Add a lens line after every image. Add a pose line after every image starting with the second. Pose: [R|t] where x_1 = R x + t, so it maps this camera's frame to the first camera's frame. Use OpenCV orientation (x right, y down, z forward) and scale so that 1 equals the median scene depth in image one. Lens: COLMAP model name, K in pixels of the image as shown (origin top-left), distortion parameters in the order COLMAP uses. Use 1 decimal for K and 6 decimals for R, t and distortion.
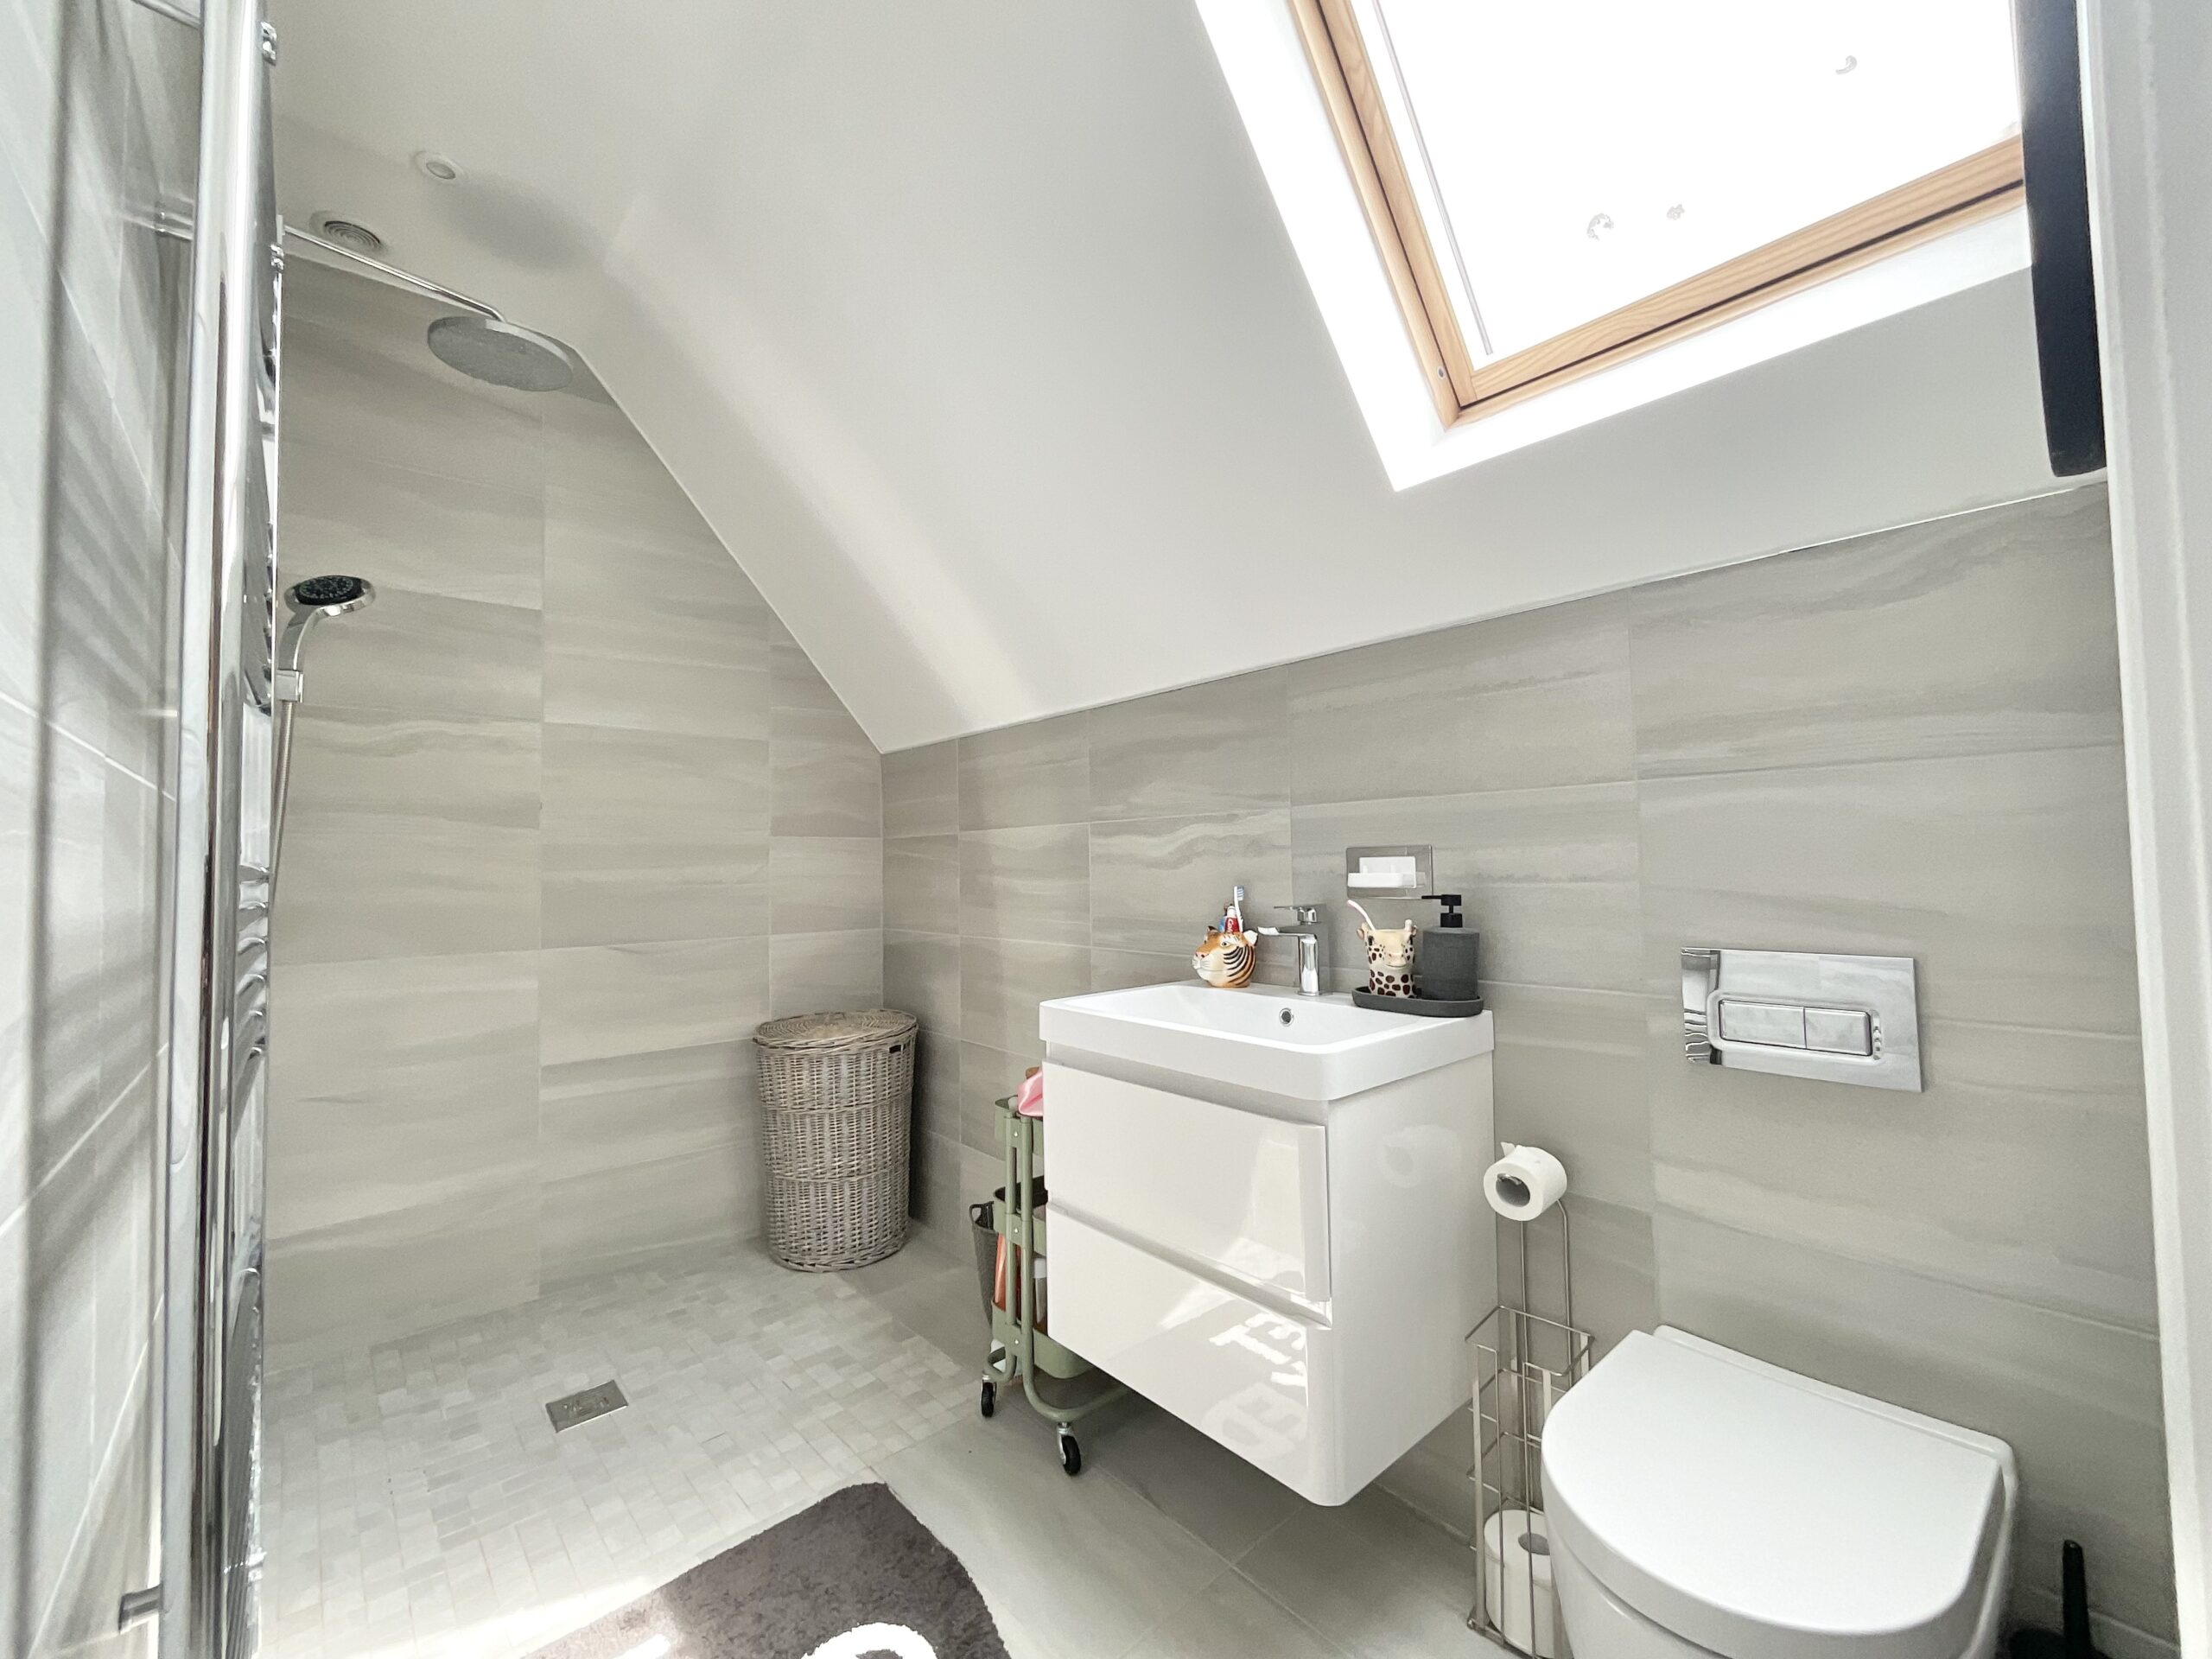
lens RADIAL K [[899.6, 0, 1103.4], [0, 899.6, 821.6], [0, 0, 1]] dist [0.002374, 0.000263]
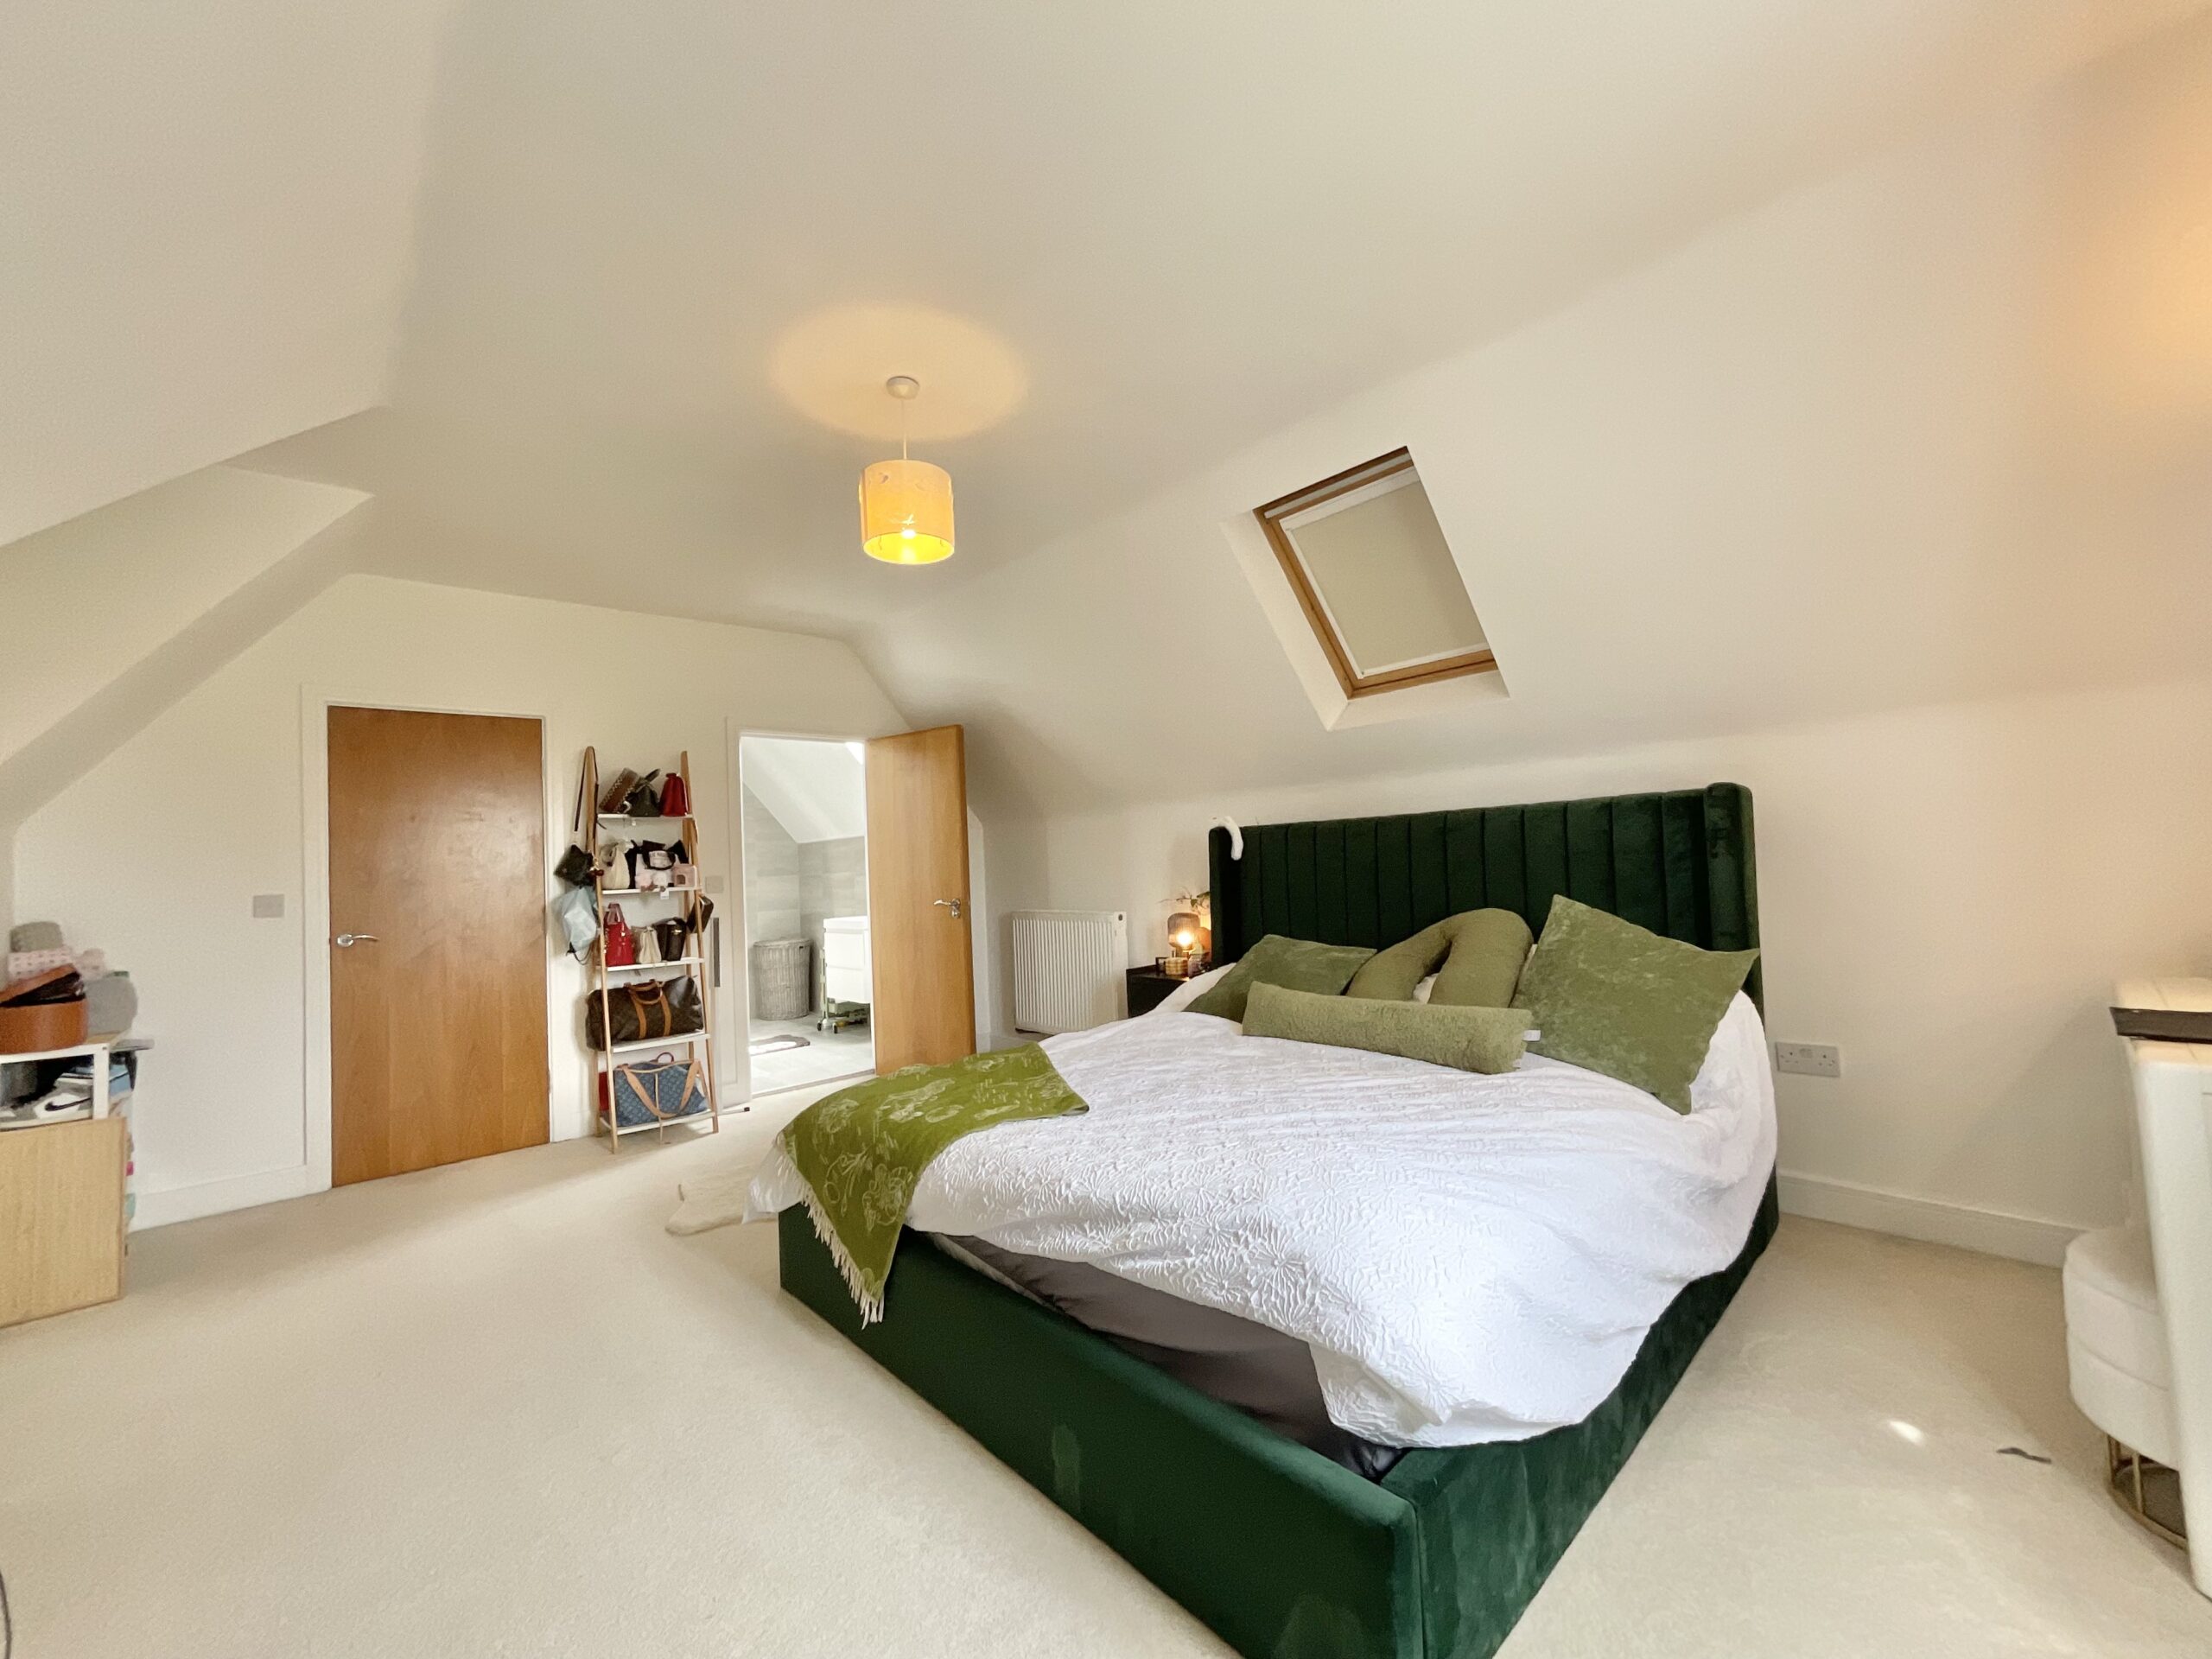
lens RADIAL K [[899.6, 0, 1105.3], [0, 899.6, 838.0], [0, 0, 1]] dist [0.002374, 0.000263]
pose [[0.999490, -0.025496, 0.019217, 0.726824], [0.025404, 0.999665, 0.005043, -0.097641], [-0.019340, -0.004552, 0.999803, -1.995524]]
